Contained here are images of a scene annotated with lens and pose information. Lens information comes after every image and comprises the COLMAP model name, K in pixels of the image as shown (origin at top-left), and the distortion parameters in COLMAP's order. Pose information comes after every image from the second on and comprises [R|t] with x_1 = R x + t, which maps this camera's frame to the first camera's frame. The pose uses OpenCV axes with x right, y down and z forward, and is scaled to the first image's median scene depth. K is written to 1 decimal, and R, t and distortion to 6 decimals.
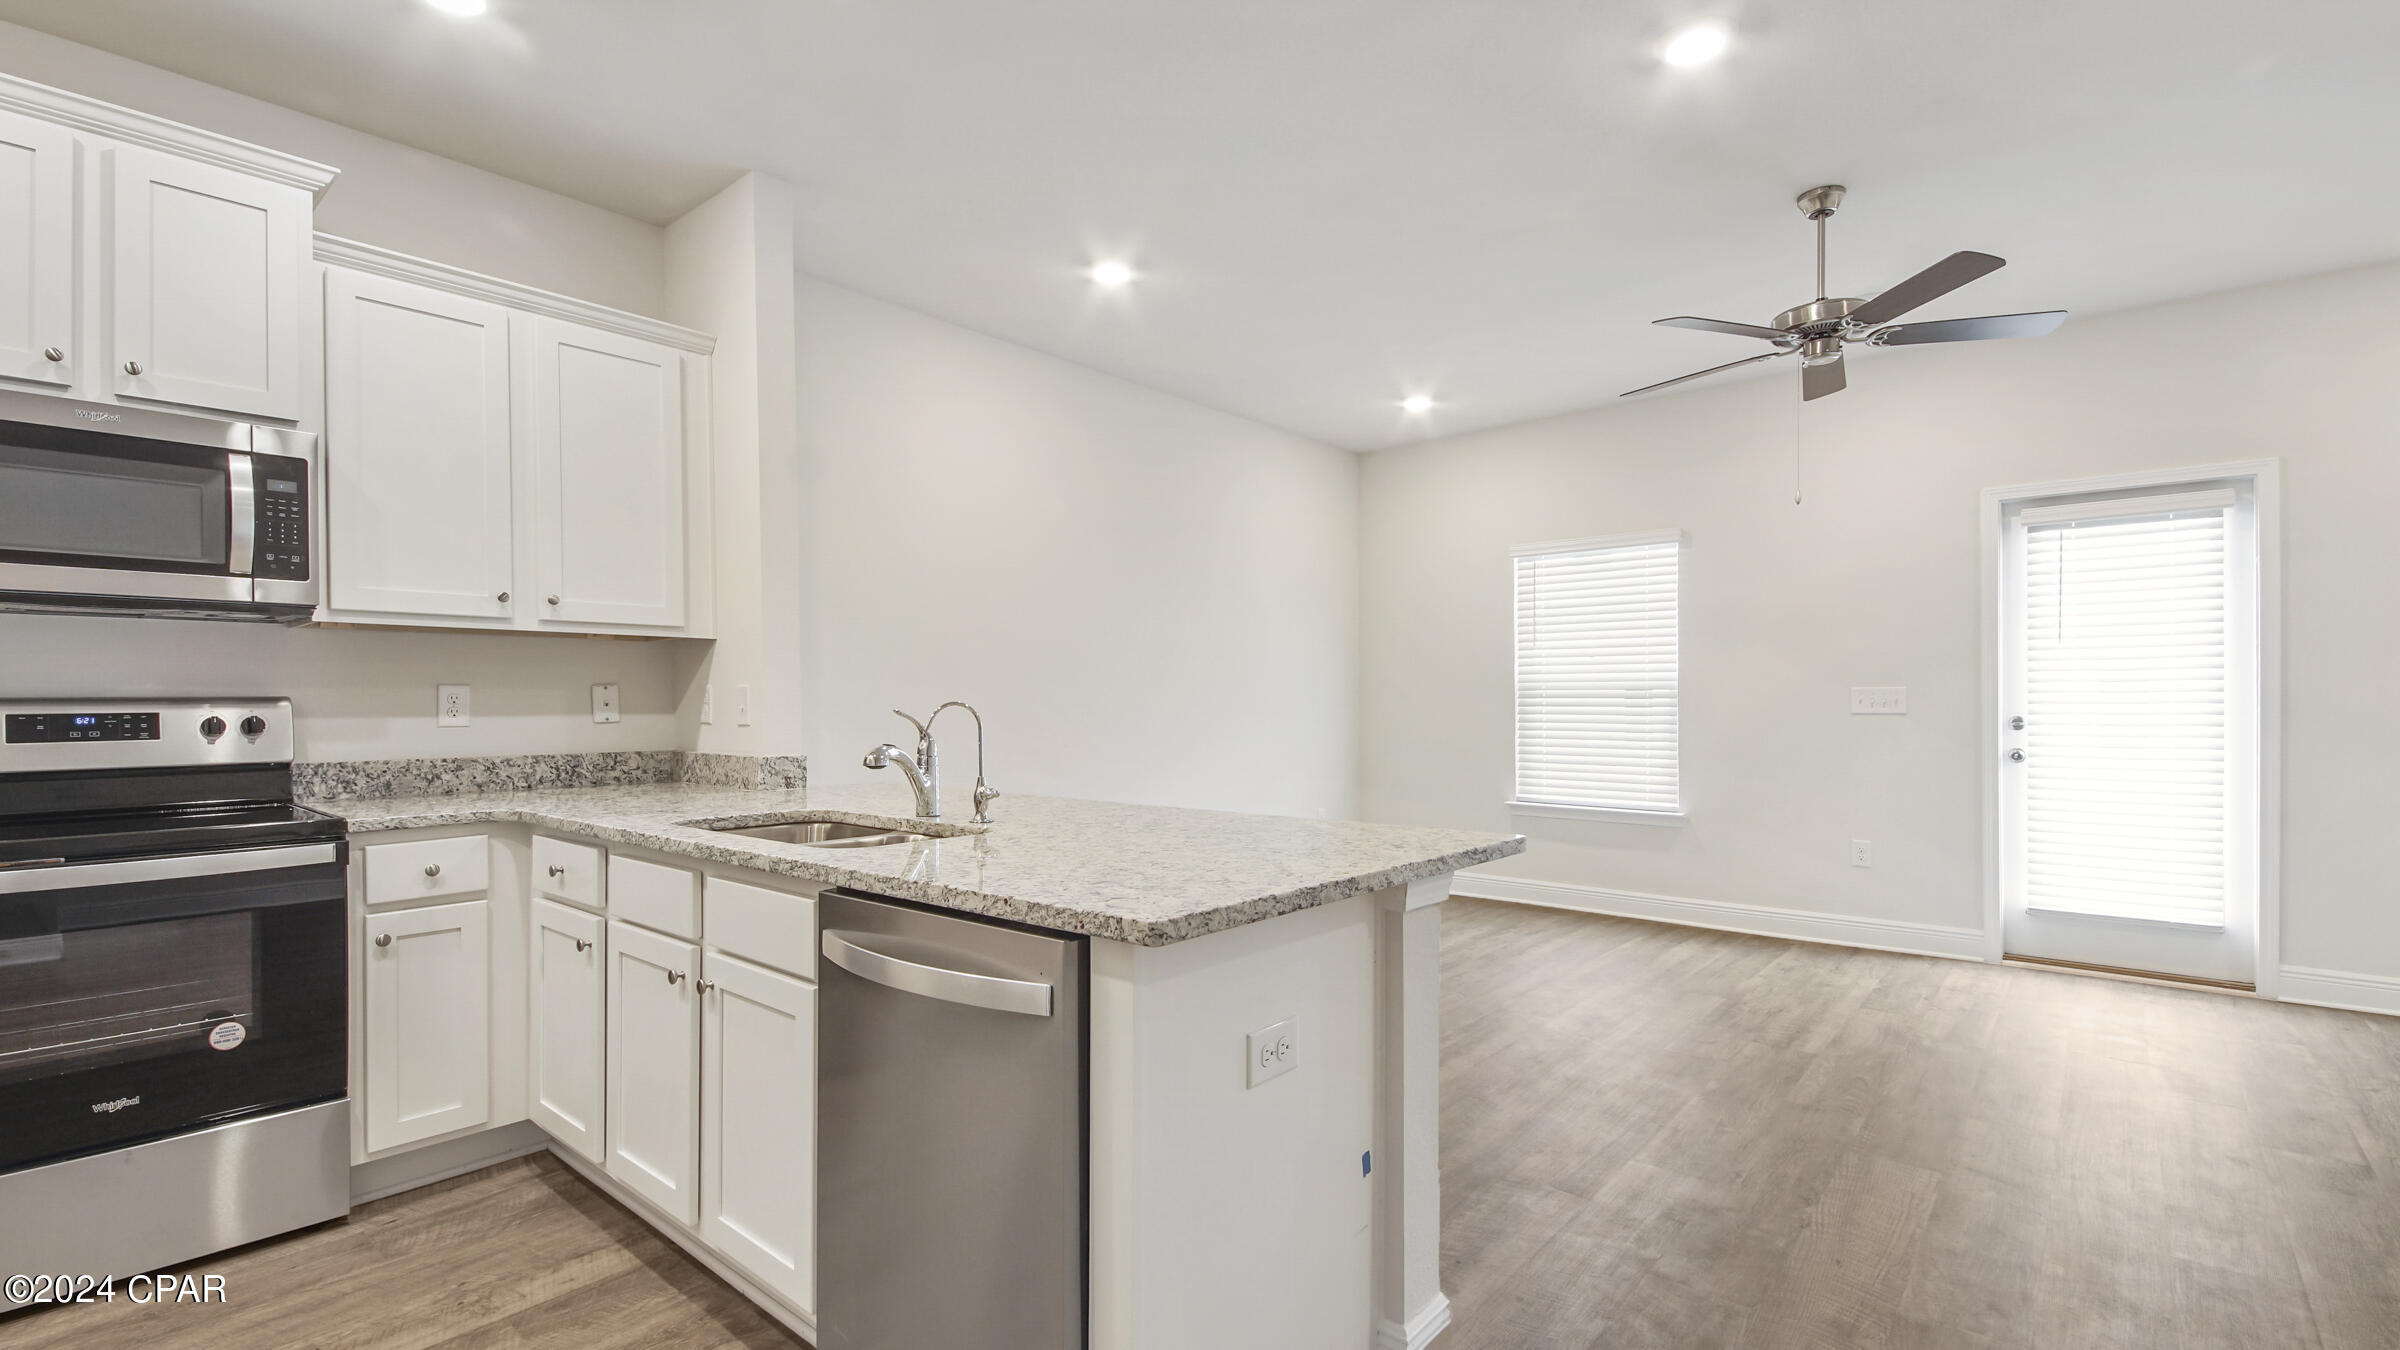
lens RADIAL K [[1080.4, 0, 1178.3], [0, 1080.4, 688.7], [0, 0, 1]] dist [0.024744, -0.011133]
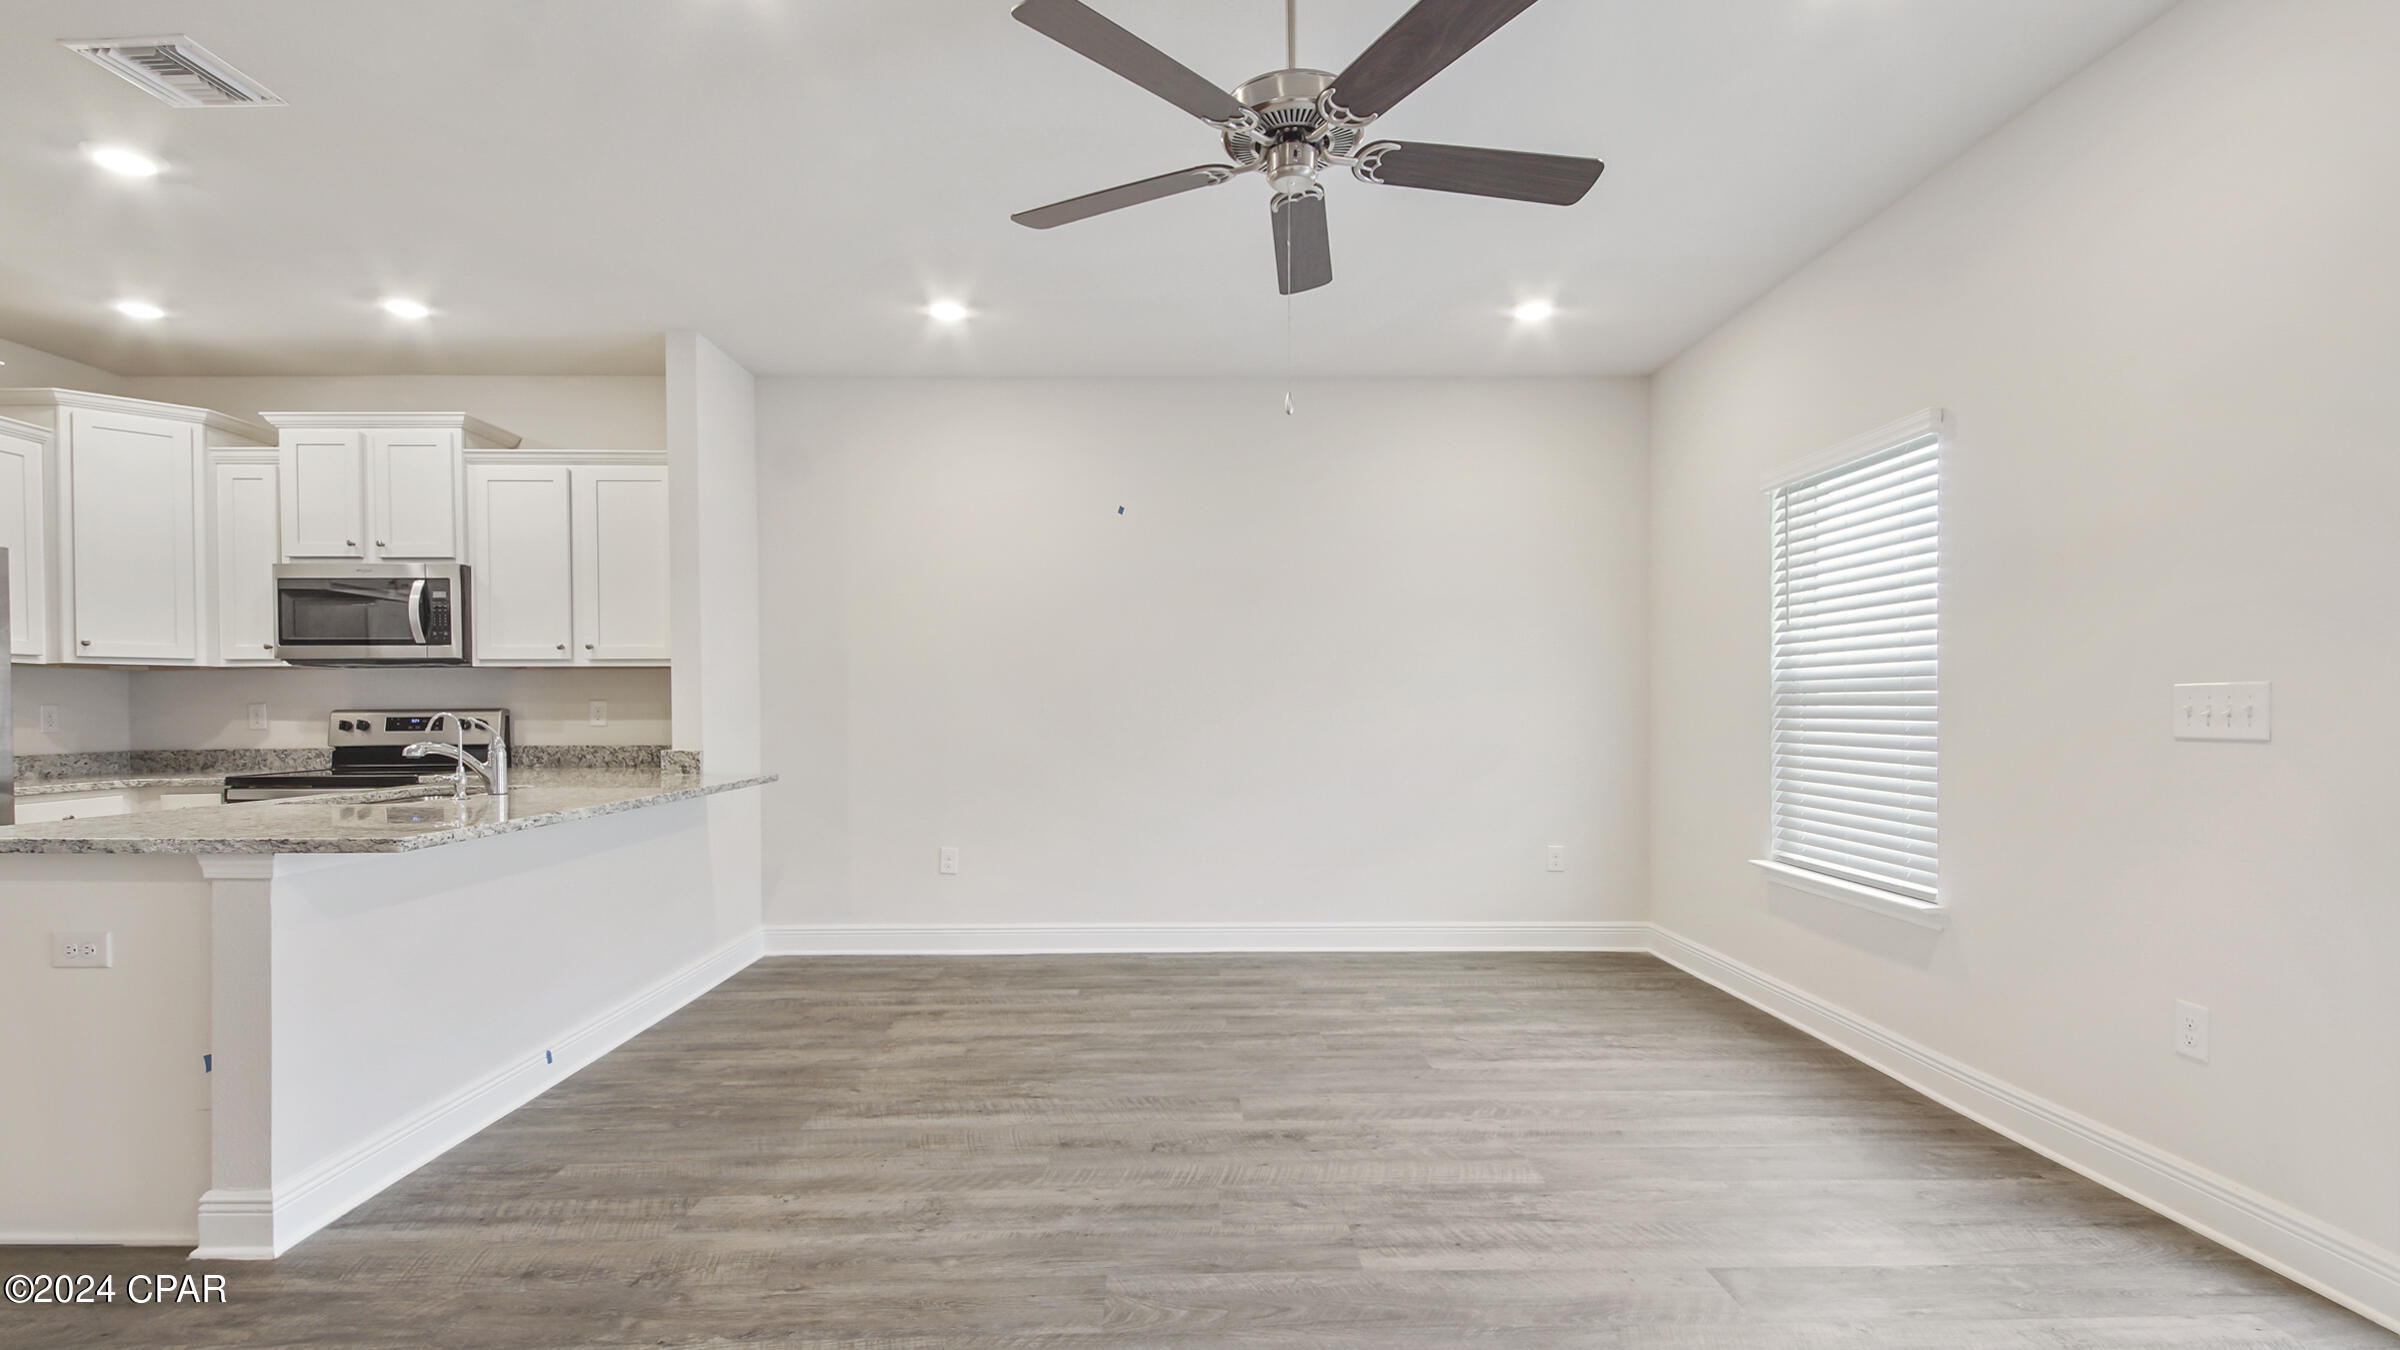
lens RADIAL K [[1080.4, 0, 1230.2], [0, 1080.4, 722.4], [0, 0, 1]] dist [0.024744, -0.011133]
pose [[0.667839, 0.010078, -0.744237, 1.163324], [0.009302, 0.999717, 0.021885, 0.002662], [0.744248, -0.021539, 0.667557, 0.611531]]
